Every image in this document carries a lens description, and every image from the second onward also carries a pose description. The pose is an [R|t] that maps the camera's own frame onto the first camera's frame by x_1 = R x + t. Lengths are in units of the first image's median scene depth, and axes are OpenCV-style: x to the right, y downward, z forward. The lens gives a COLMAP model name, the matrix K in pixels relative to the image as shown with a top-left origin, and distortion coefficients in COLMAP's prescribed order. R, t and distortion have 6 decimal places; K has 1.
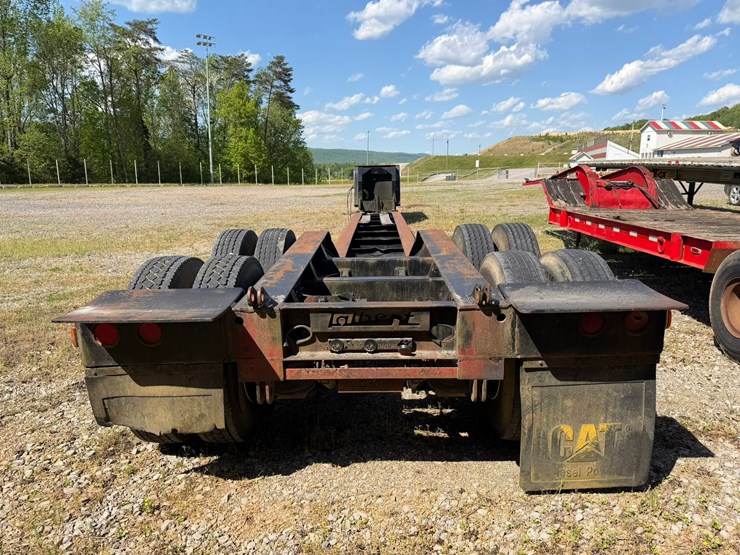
lens RADIAL K [[526.0, 0, 371.5], [0, 526.0, 276.6], [0, 0, 1]] dist [0.040312, -0.055247]
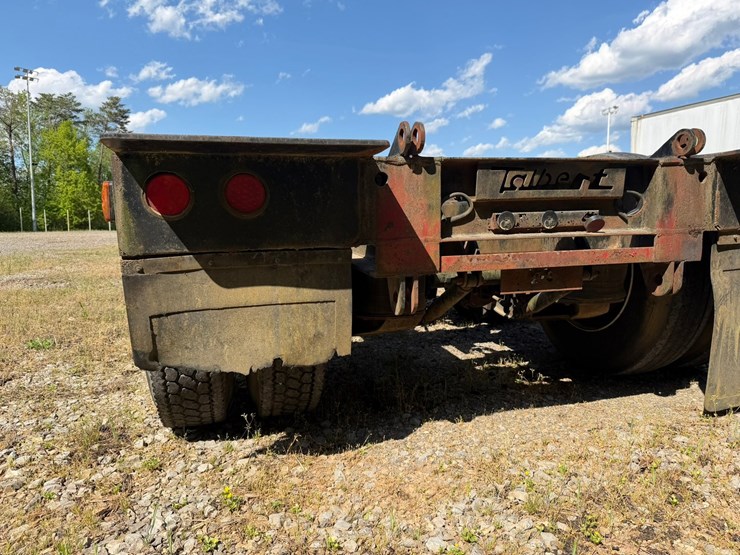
lens RADIAL K [[526.0, 0, 370.2], [0, 526.0, 281.1], [0, 0, 1]] dist [0.040312, -0.055247]
pose [[0.959164, -0.038481, 0.280219, -0.367132], [0.063245, 0.994797, -0.079873, 0.212745], [-0.275688, 0.094334, 0.956607, 0.315510]]
